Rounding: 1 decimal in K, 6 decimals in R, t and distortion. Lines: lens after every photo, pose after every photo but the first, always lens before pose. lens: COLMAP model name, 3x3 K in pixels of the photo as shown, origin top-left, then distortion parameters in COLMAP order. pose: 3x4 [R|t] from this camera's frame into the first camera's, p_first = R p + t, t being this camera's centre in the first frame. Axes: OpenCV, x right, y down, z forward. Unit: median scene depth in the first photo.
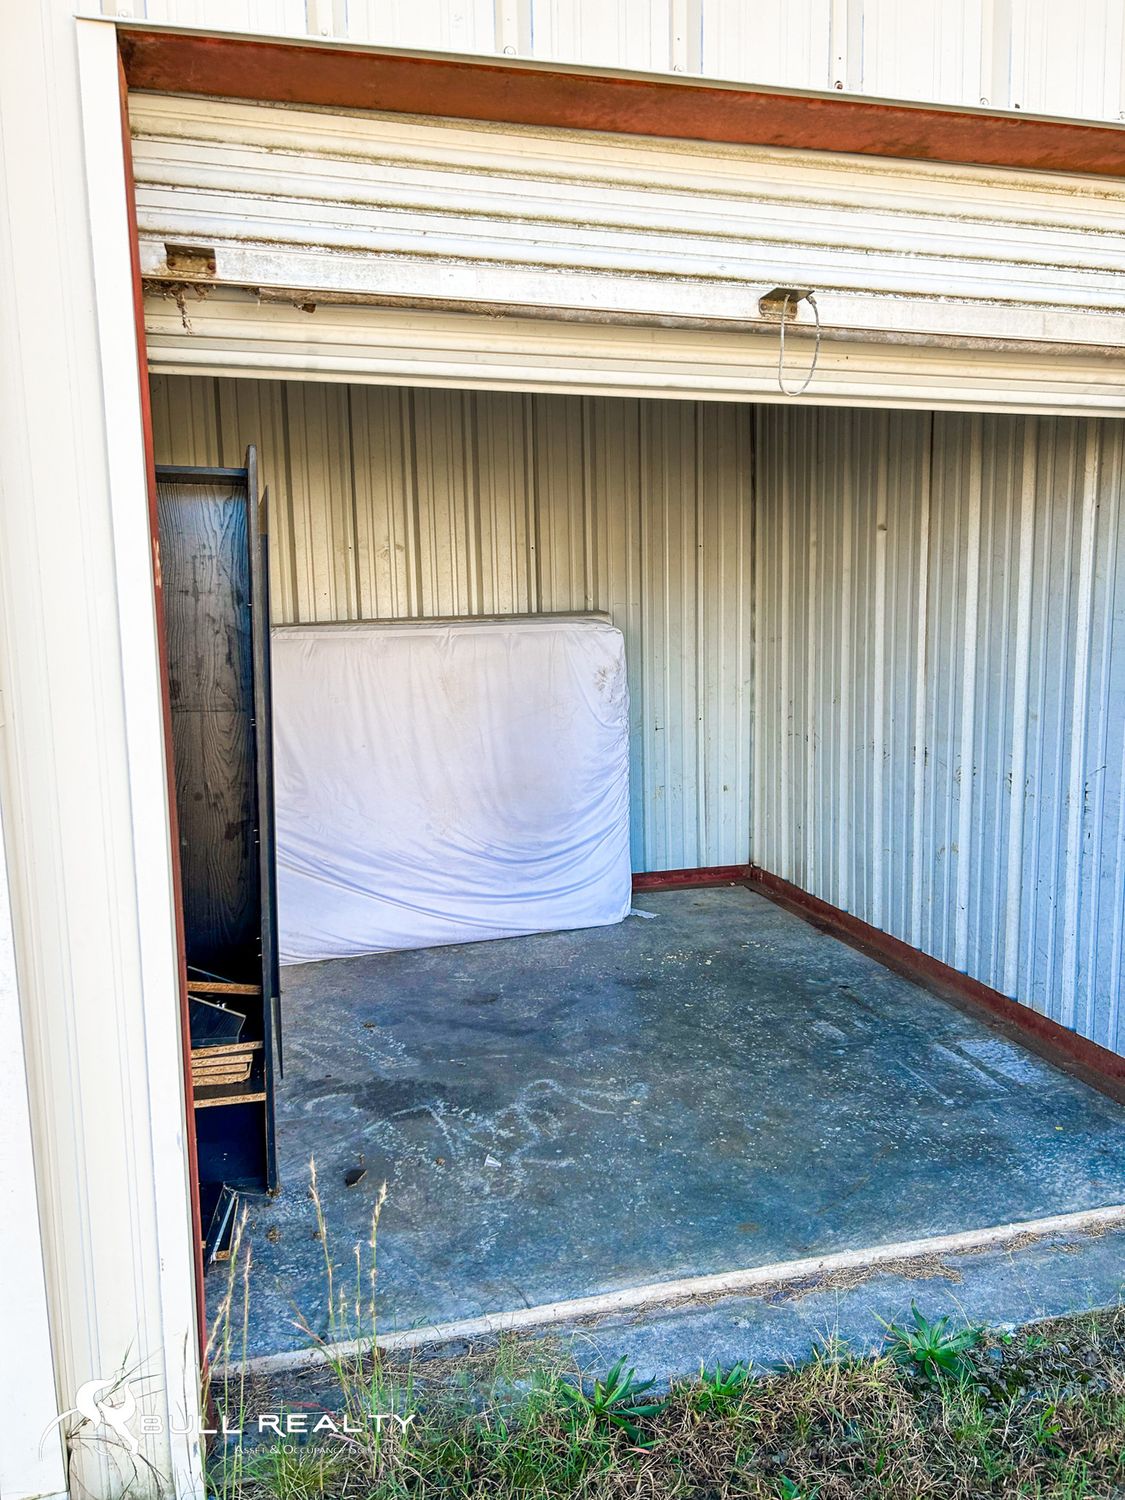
lens RADIAL K [[1122.7, 0, 542.8], [0, 1122.7, 752.6], [0, 0, 1]] dist [0.047897, -0.058331]
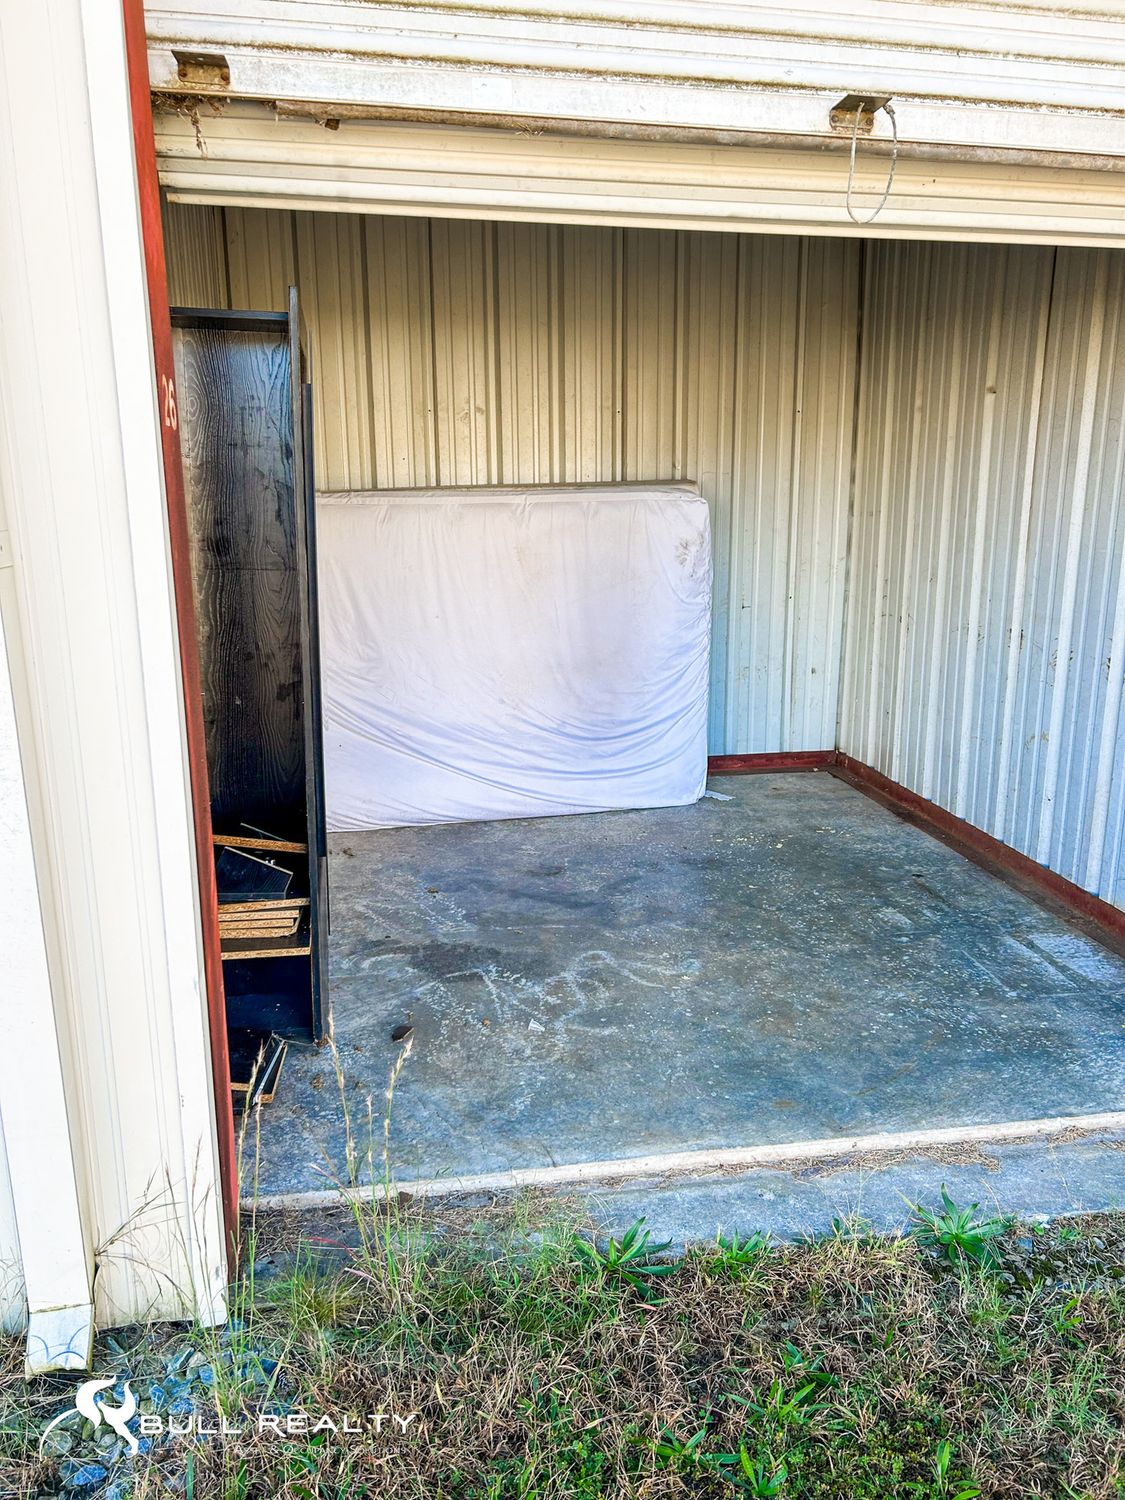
lens RADIAL K [[1122.7, 0, 548.2], [0, 1122.7, 753.8], [0, 0, 1]] dist [0.047897, -0.058331]
pose [[0.995411, 0.034184, -0.089380, 0.036697], [-0.024716, 0.994168, 0.104972, 0.009989], [0.092447, -0.102281, 0.990450, 0.020277]]
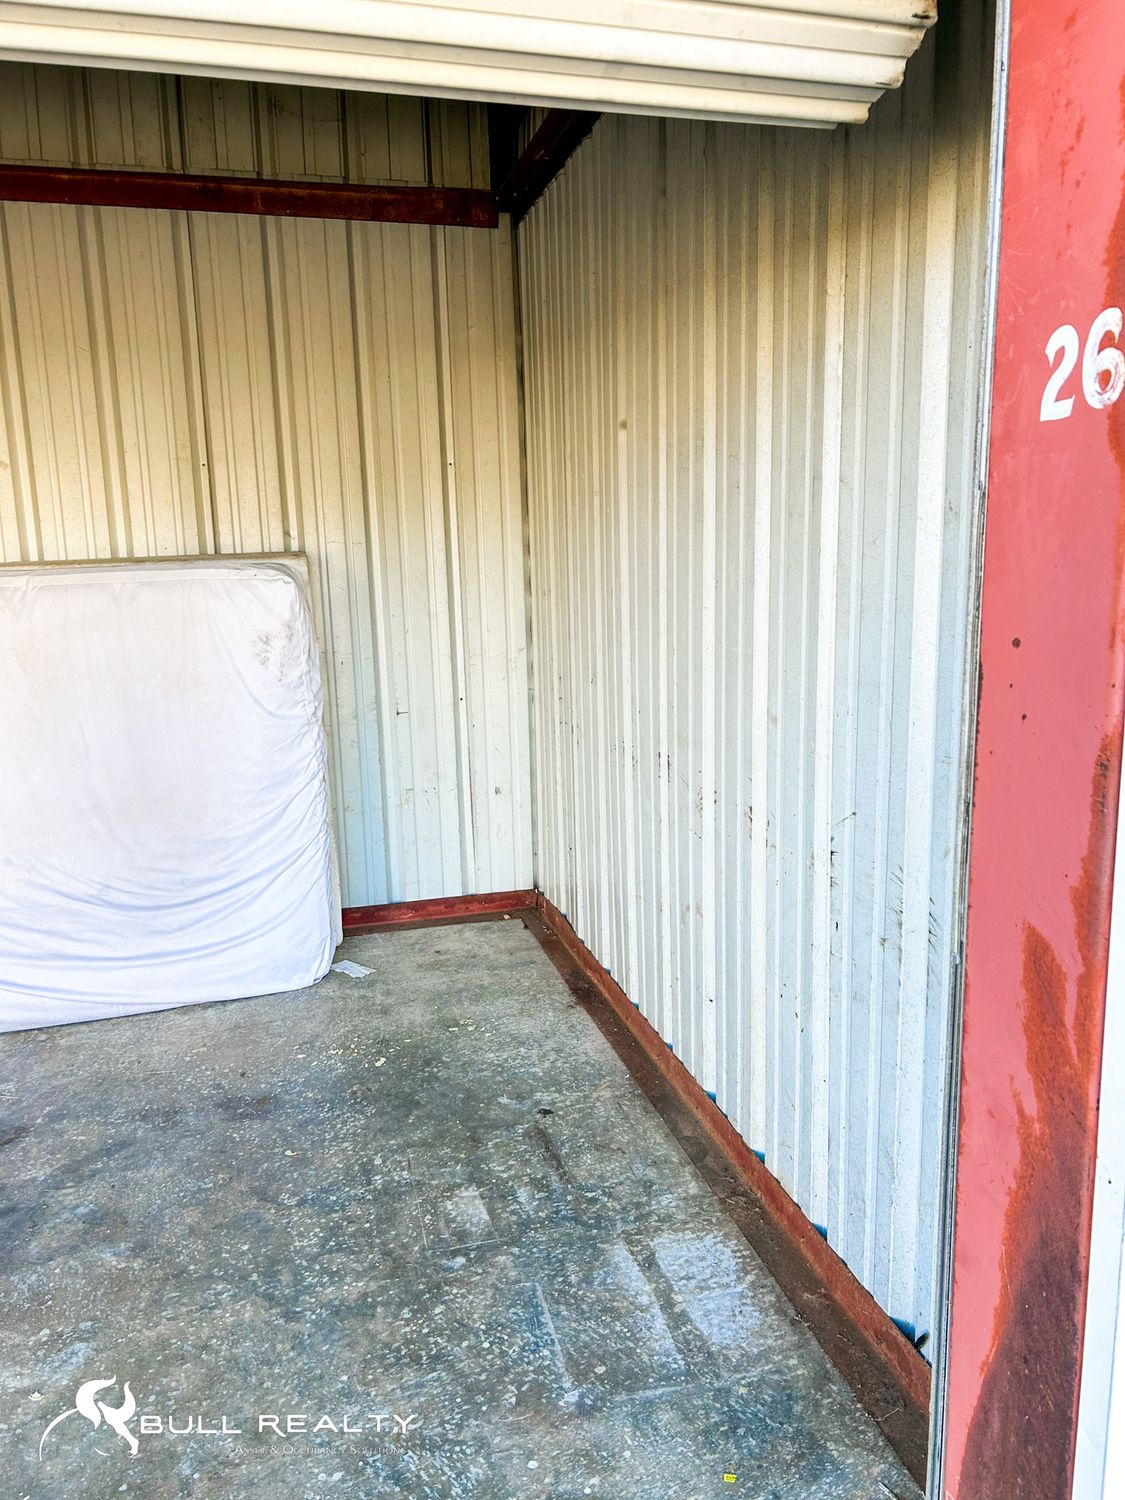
lens RADIAL K [[1122.7, 0, 549.7], [0, 1122.7, 754.9], [0, 0, 1]] dist [0.047897, -0.058331]
pose [[0.999975, -0.004422, -0.005430, 0.298080], [0.004662, 0.998978, 0.044968, -0.038125], [0.005225, -0.044992, 0.998974, 0.368514]]
